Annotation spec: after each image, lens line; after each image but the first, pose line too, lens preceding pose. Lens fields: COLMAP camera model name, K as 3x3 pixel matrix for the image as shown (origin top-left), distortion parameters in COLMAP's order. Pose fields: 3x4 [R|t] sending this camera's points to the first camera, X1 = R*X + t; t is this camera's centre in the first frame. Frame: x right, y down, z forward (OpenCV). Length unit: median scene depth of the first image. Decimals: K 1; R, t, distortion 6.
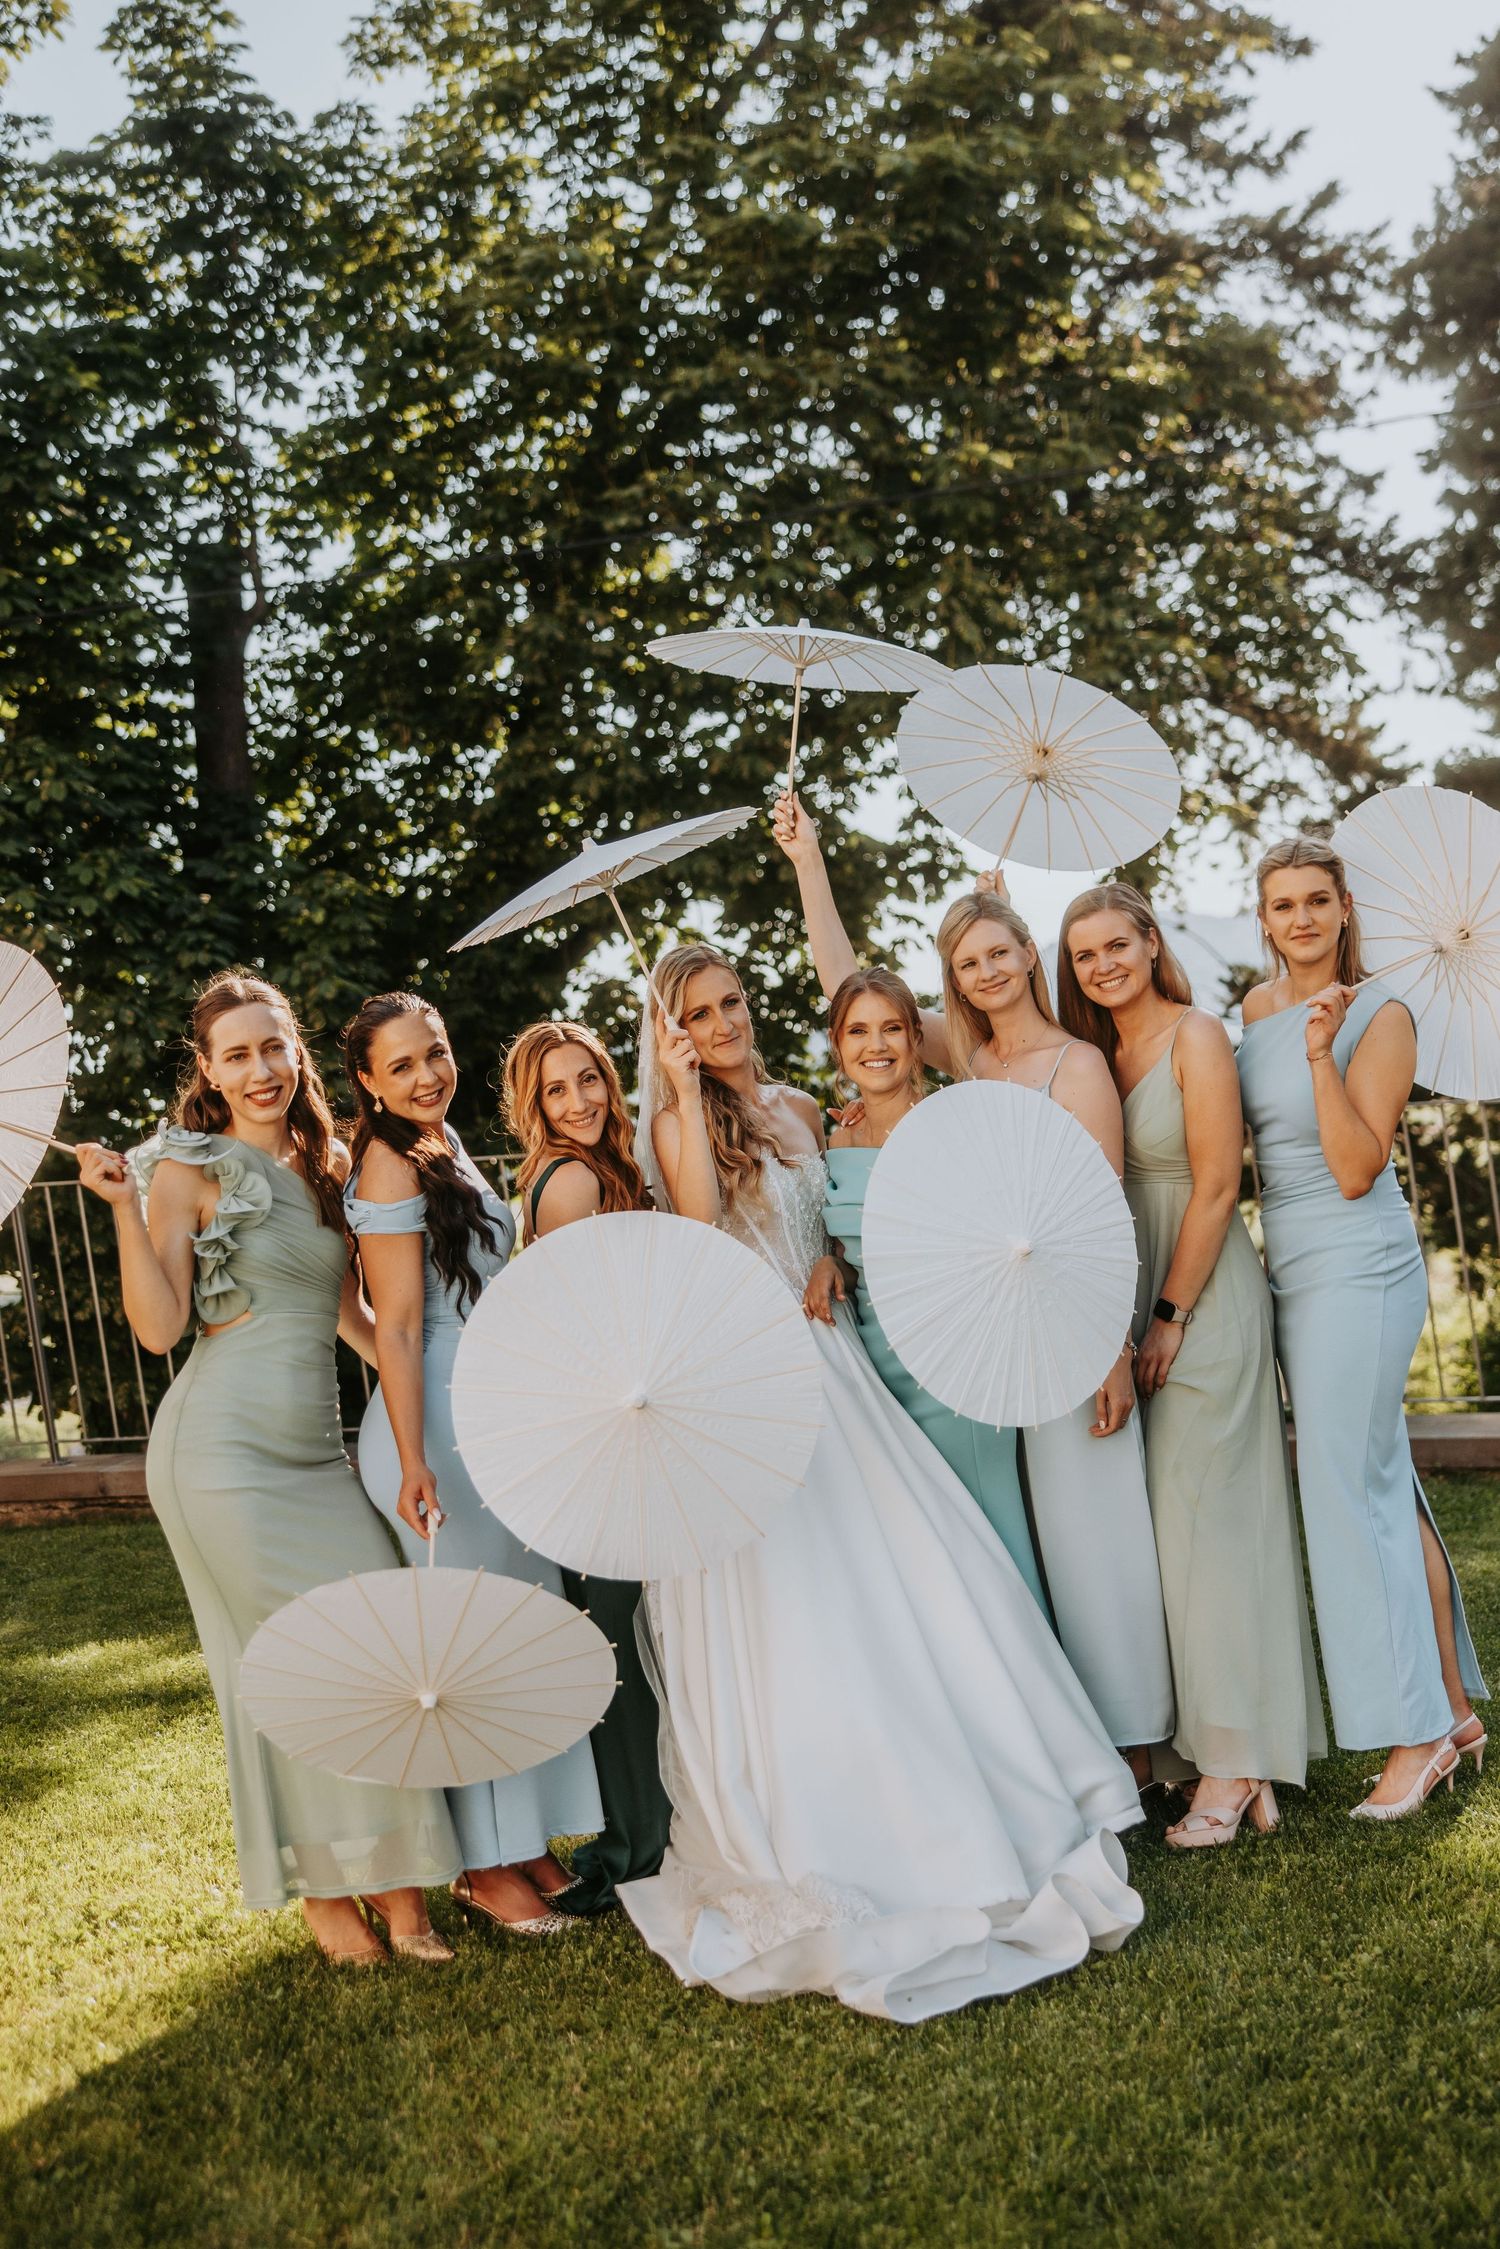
lens RADIAL K [[2820.8, 0, 732.1], [0, 2820.8, 1132.5], [0, 0, 1]] dist [0.014863, 0.024383]
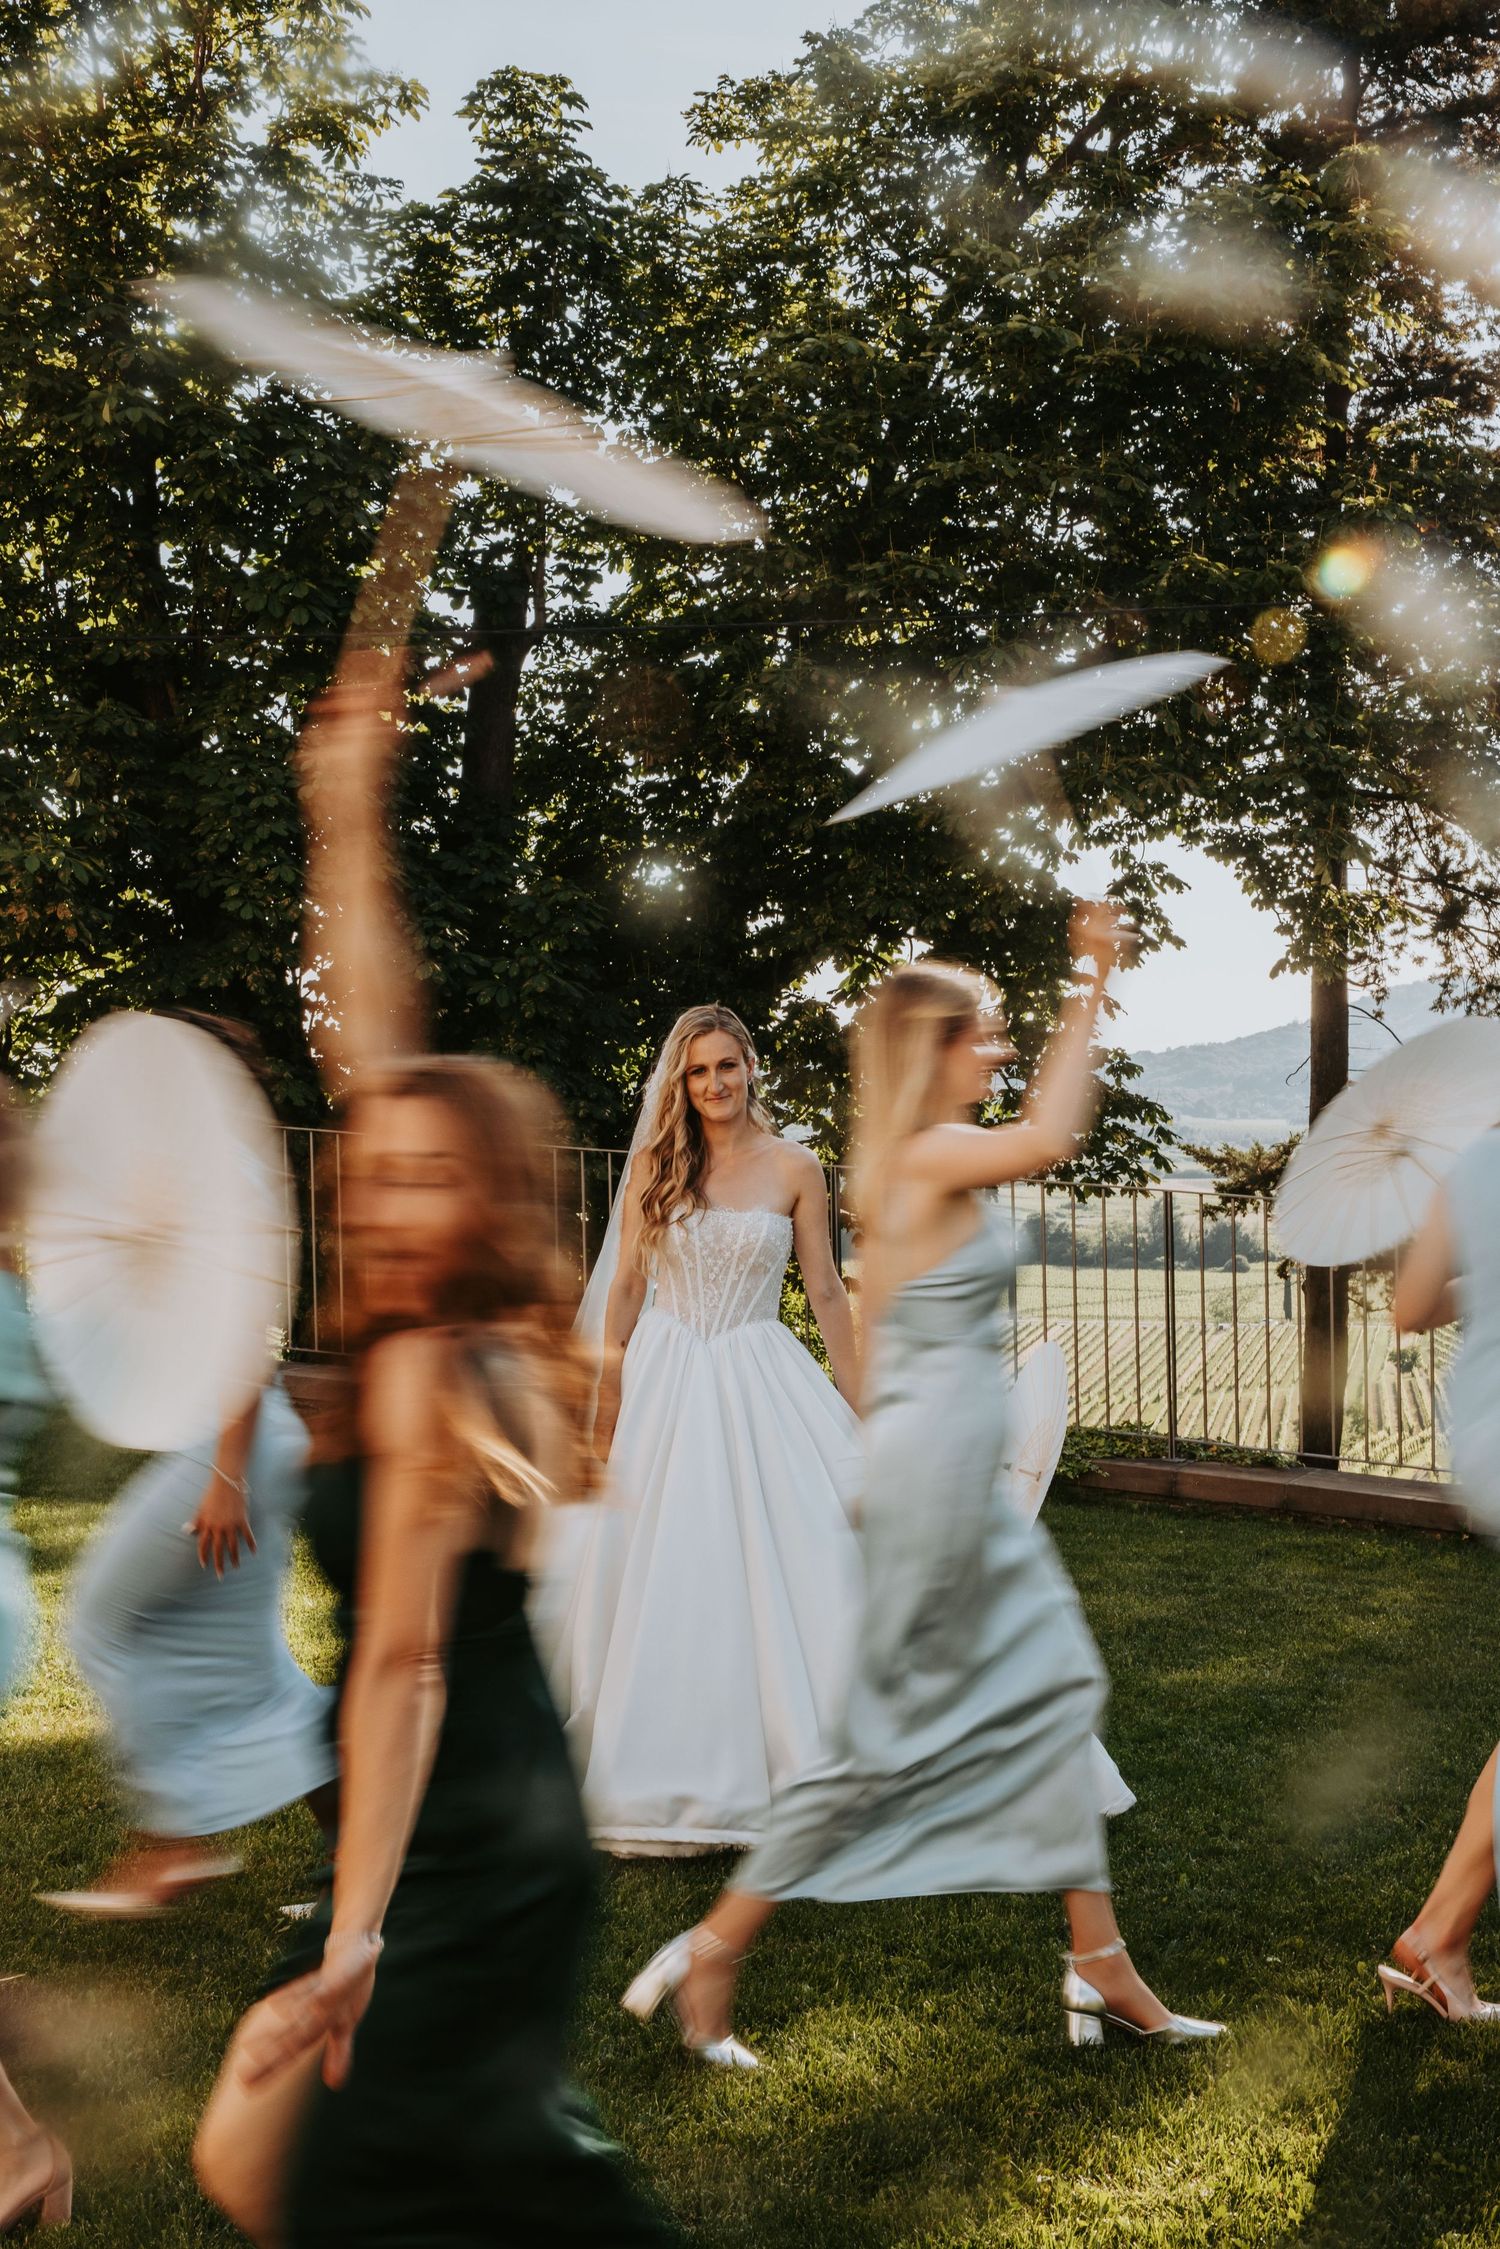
lens RADIAL K [[2847.3, 0, 750.0], [0, 2847.3, 1124.5], [0, 0, 1]] dist [0.041839, 0.002242]
pose [[0.987600, 0.126392, -0.093119, 0.041043], [-0.126680, 0.991940, 0.002840, -0.006881], [0.092727, 0.008992, 0.995651, -0.096621]]
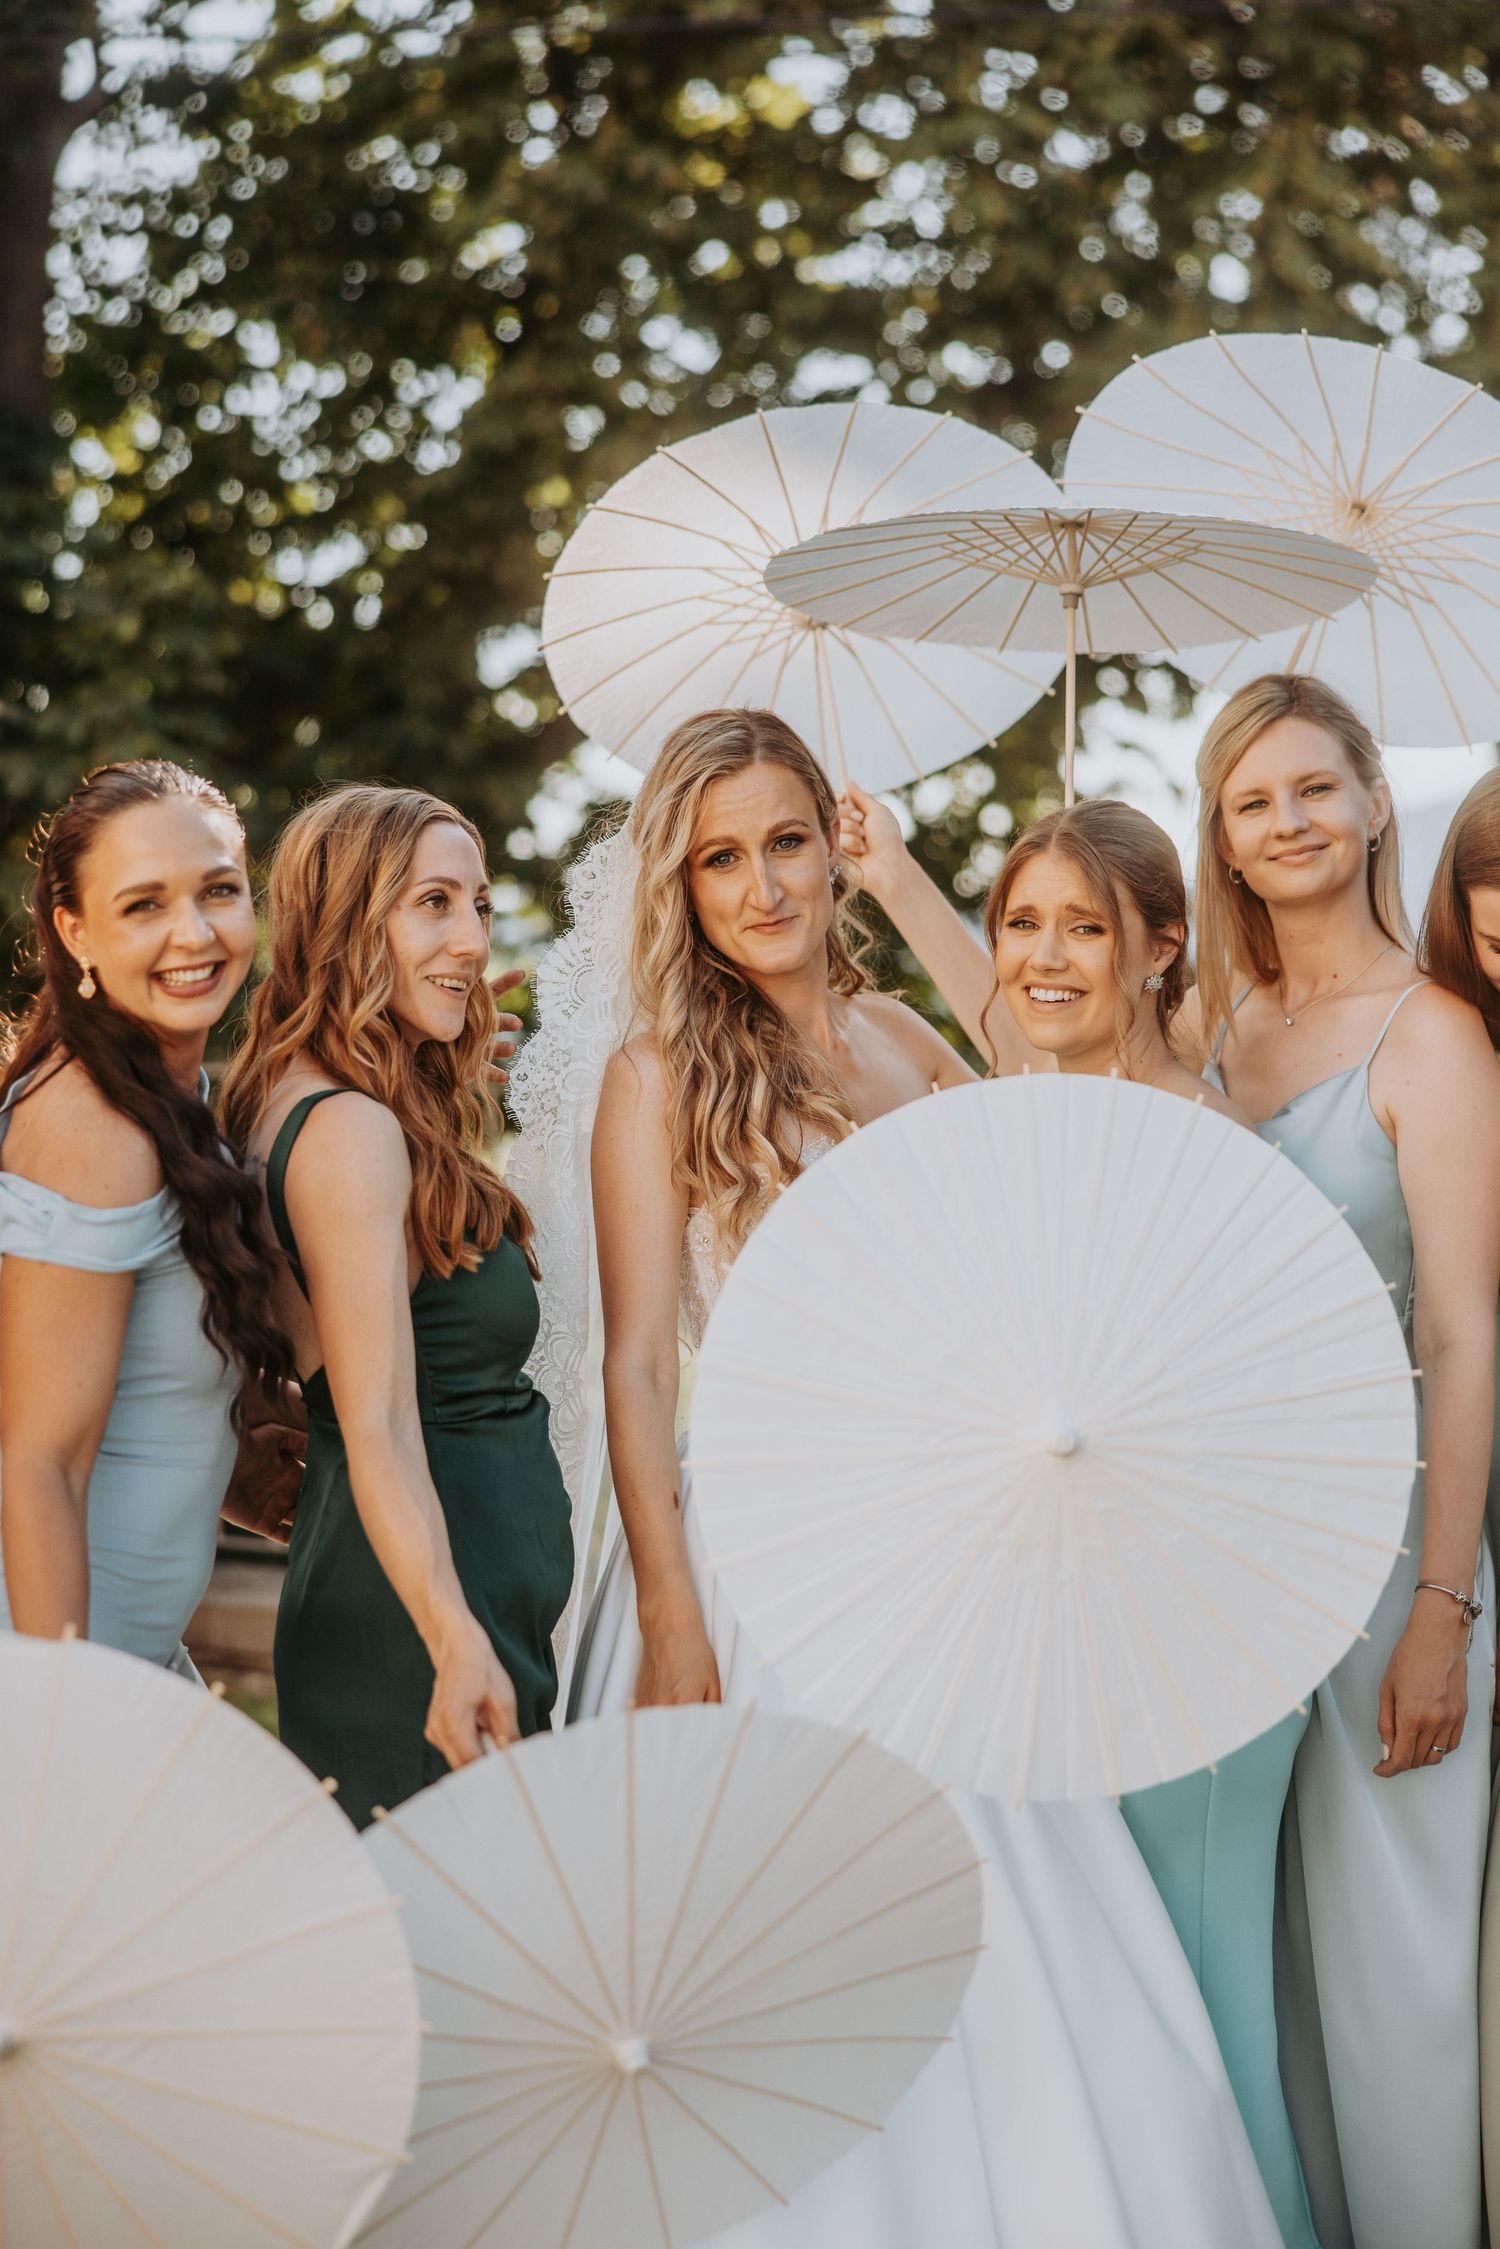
lens RADIAL K [[4484.5, 0, 750.0], [0, 4484.5, 1124.5], [0, 0, 1]] dist [0.241875, -2.292289]
pose [[0.993367, 0.114065, -0.014521, 0.005223], [-0.113856, 0.993392, 0.014464, -0.002770], [0.016075, -0.012715, 0.999790, 0.061229]]
